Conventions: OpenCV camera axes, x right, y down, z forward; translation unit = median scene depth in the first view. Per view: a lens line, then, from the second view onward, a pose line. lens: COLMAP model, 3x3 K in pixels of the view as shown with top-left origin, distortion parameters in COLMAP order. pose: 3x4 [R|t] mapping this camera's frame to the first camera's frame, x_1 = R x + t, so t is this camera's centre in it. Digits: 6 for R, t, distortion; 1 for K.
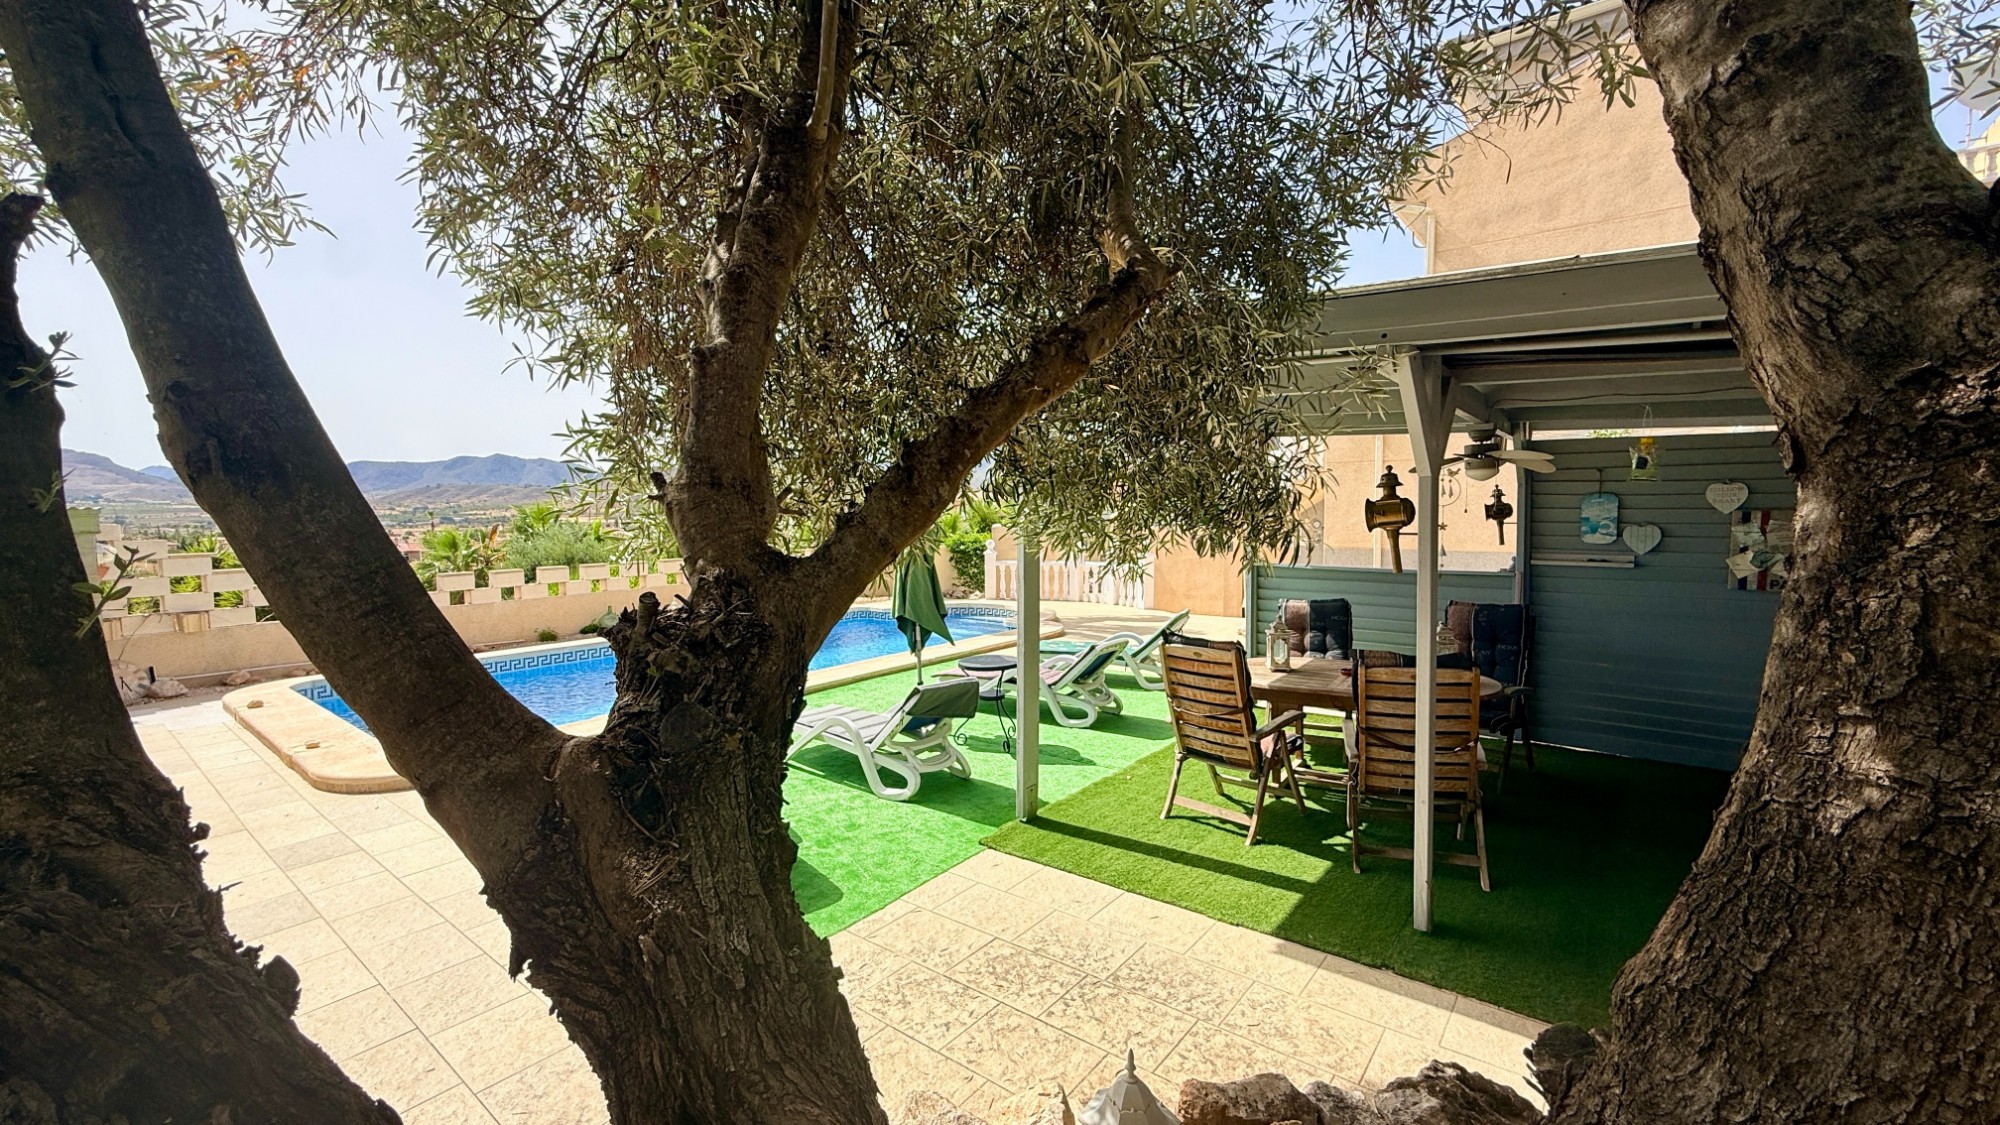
lens RADIAL K [[798.9, 0, 1000.6], [0, 798.9, 561.5], [0, 0, 1]] dist [-0.001255, -0.000049]
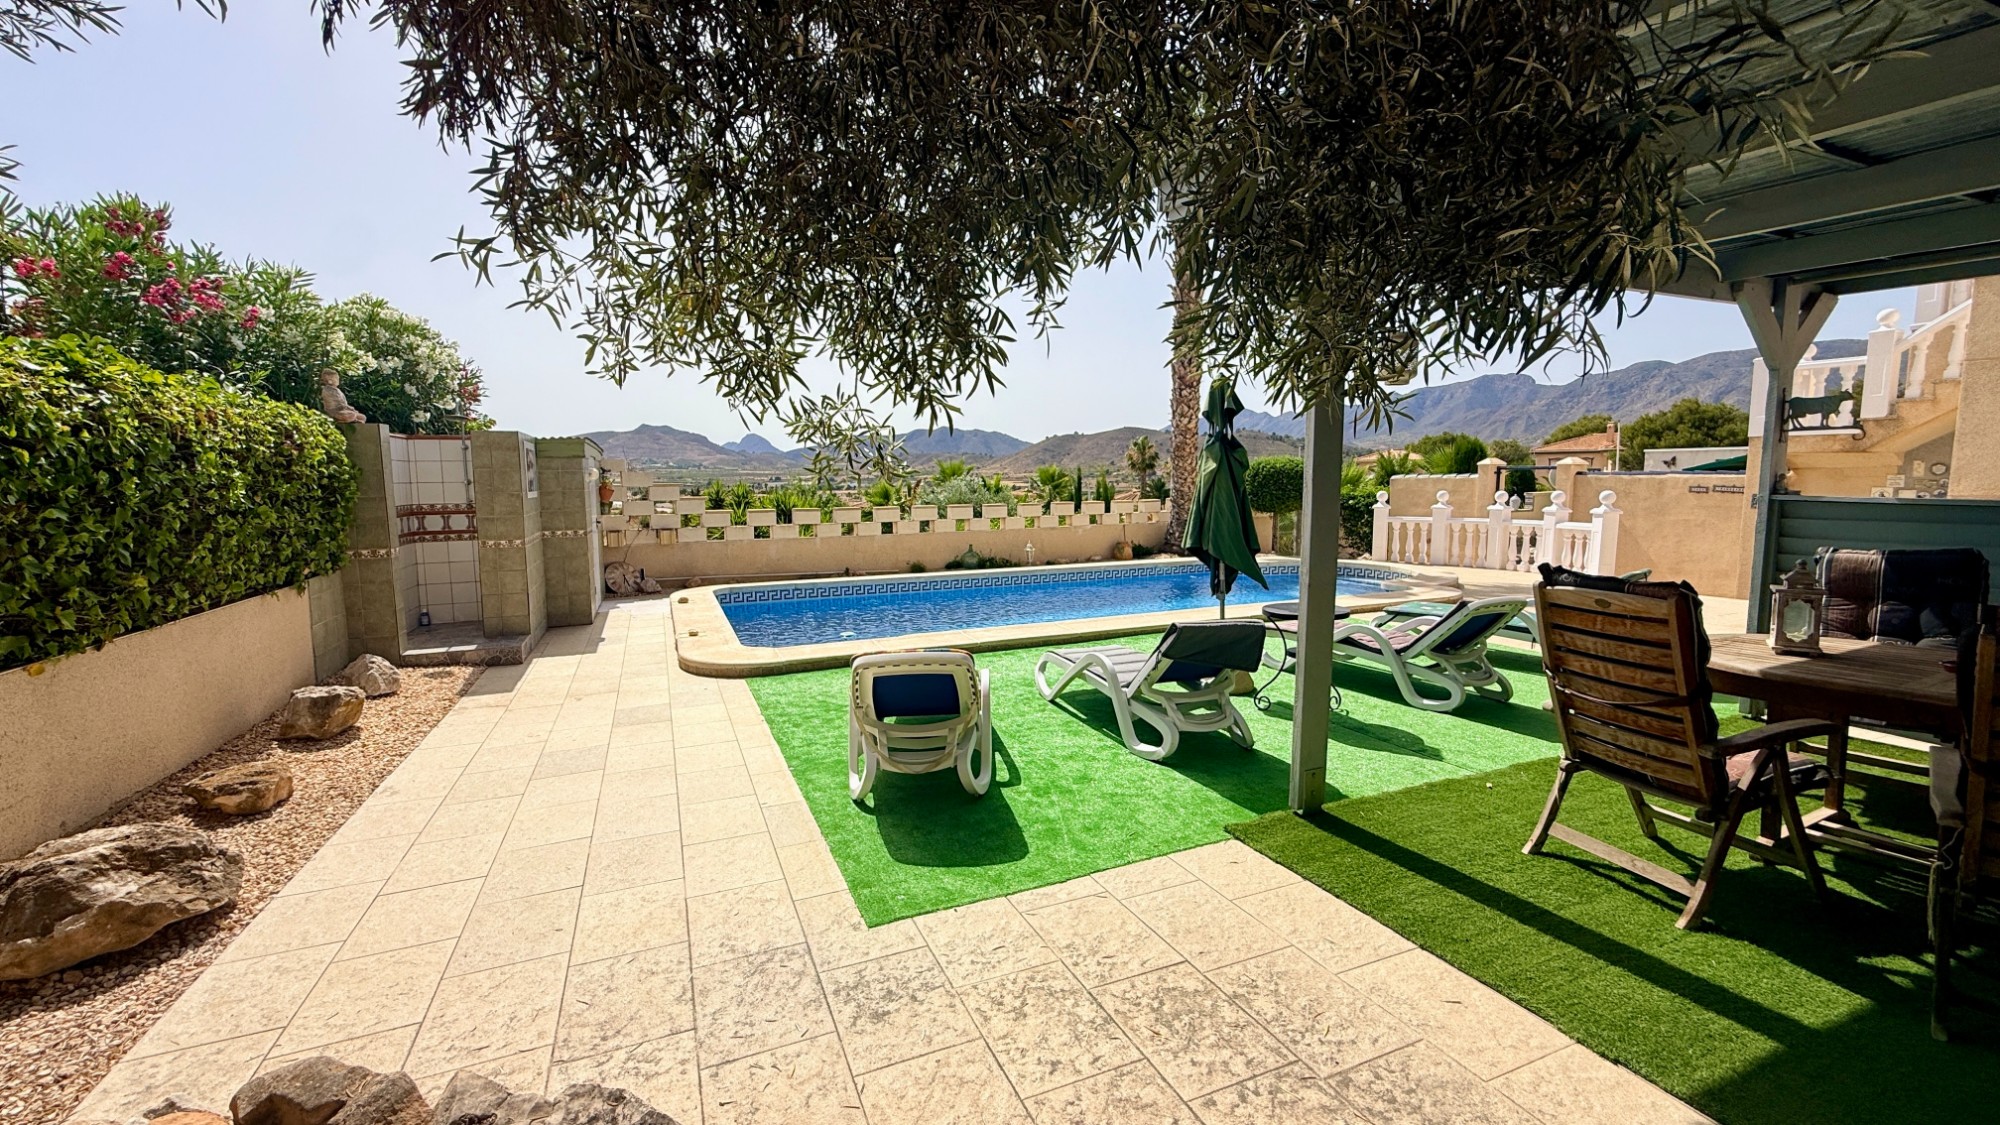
lens RADIAL K [[798.9, 0, 997.8], [0, 798.9, 557.9], [0, 0, 1]] dist [-0.001255, -0.000049]
pose [[0.879266, 0.049681, -0.473732, 0.119326], [-0.031988, 0.998459, 0.045338, 0.064510], [0.475255, -0.024710, 0.879501, 0.223764]]
